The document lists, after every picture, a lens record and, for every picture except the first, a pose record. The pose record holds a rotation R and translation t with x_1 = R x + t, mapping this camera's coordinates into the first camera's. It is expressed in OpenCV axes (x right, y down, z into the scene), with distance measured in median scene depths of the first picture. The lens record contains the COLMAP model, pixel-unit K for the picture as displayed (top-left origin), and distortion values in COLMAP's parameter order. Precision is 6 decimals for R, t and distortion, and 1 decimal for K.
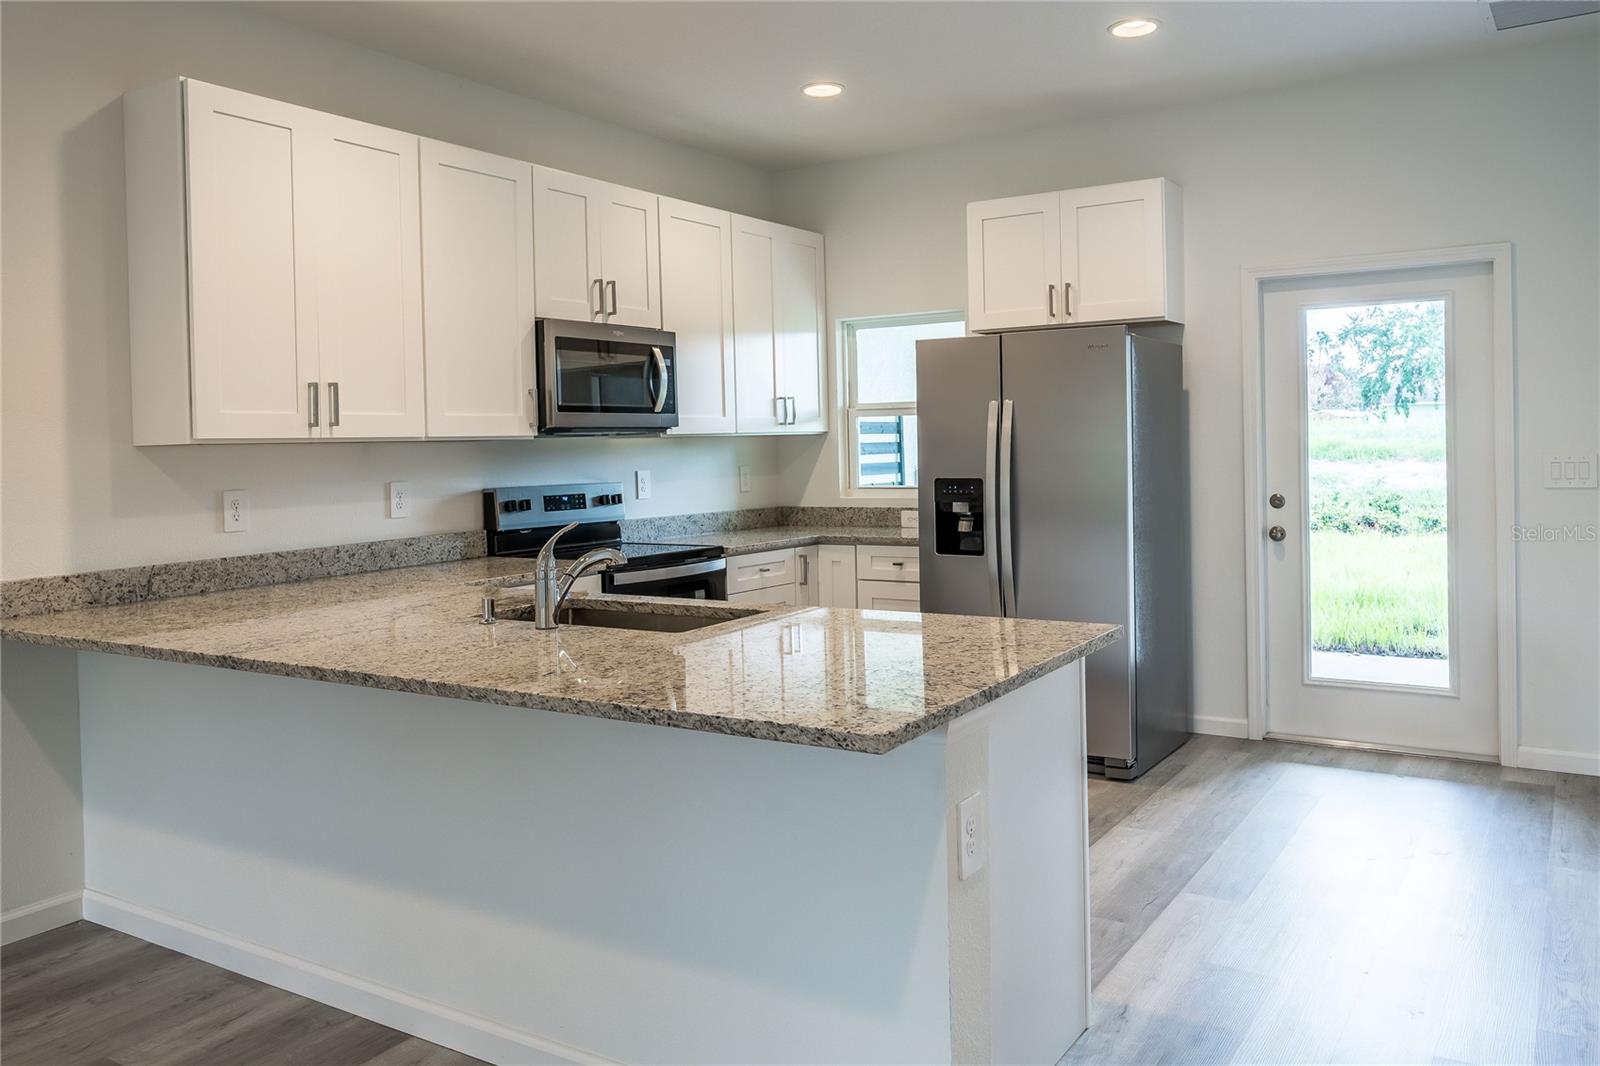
lens RADIAL K [[1207.1, 0, 801.0], [0, 1207.1, 464.5], [0, 0, 1]] dist [-0.007884, -0.001784]
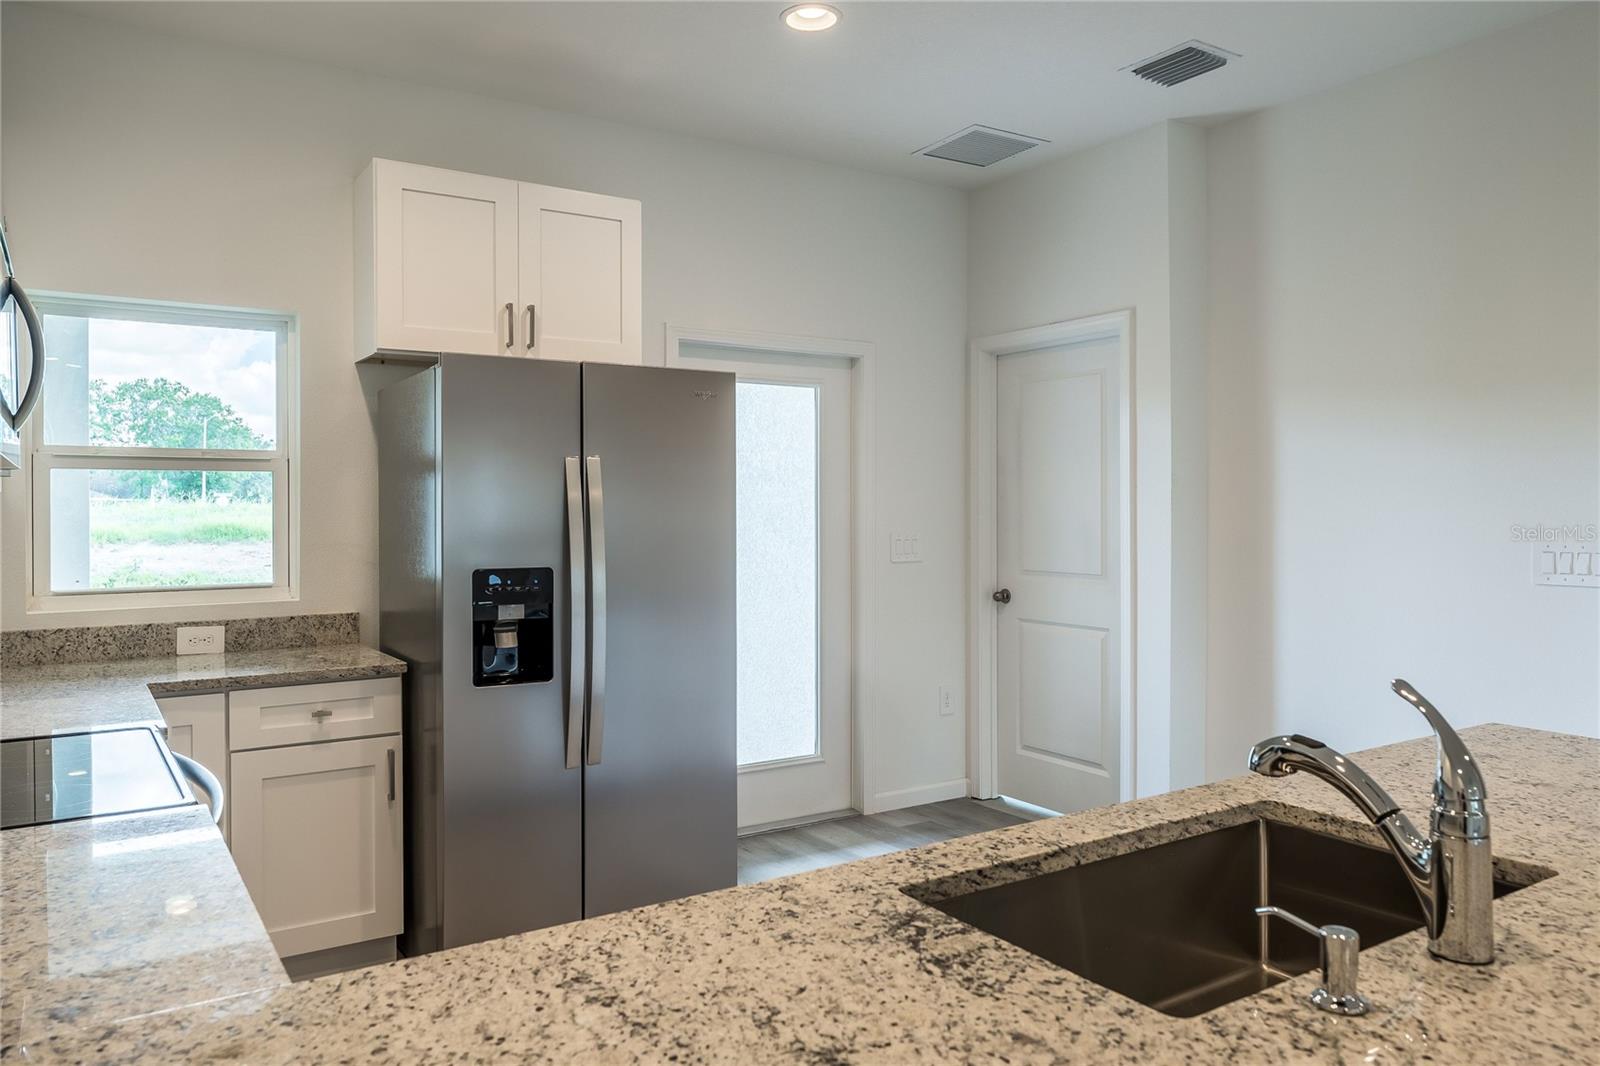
lens RADIAL K [[1134.4, 0, 814.9], [0, 1134.4, 517.7], [0, 0, 1]] dist [-0.011425, 0.000164]
pose [[0.397290, 0.013411, 0.917595, -0.361759], [0.010460, 0.999762, -0.019141, -0.002814], [-0.917634, 0.017203, 0.397055, 0.571475]]
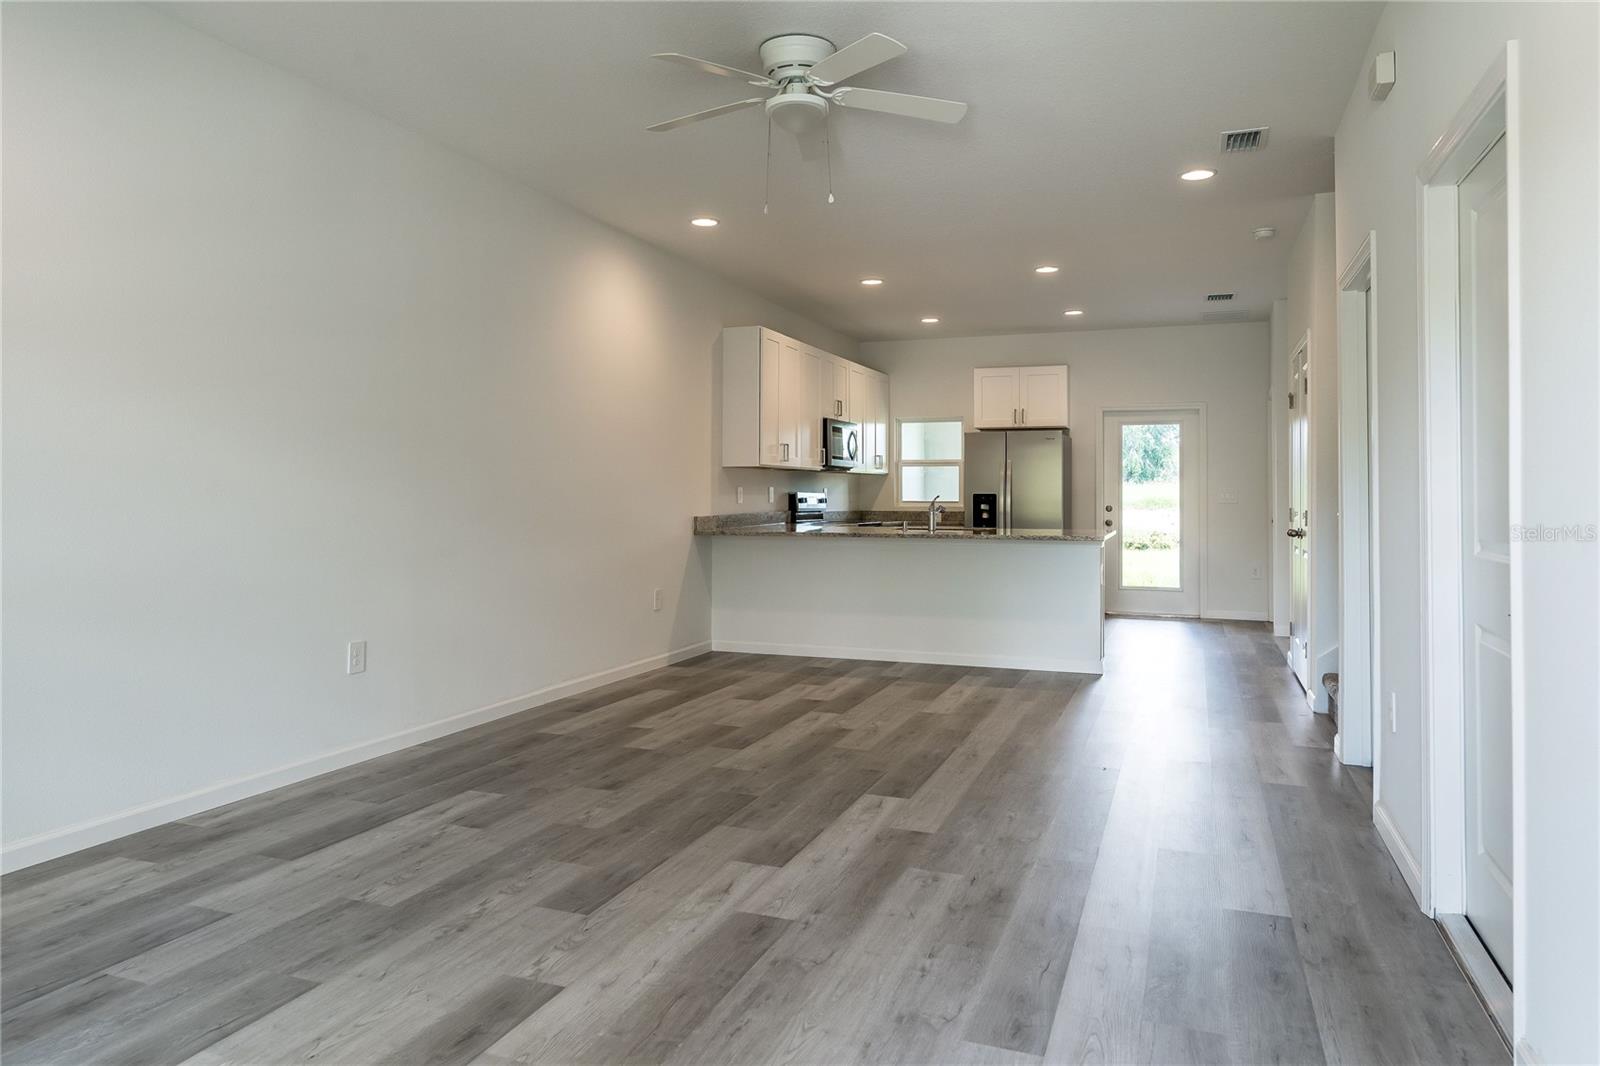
lens RADIAL K [[1050.1, 0, 785.8], [0, 1050.1, 482.8], [0, 0, 1]] dist [0.000110, 0.001998]
pose [[0.979134, 0.028008, 0.201277, -0.607675], [-0.021877, 0.999228, -0.032618, 0.060382], [-0.202036, 0.027534, 0.978991, -0.825582]]
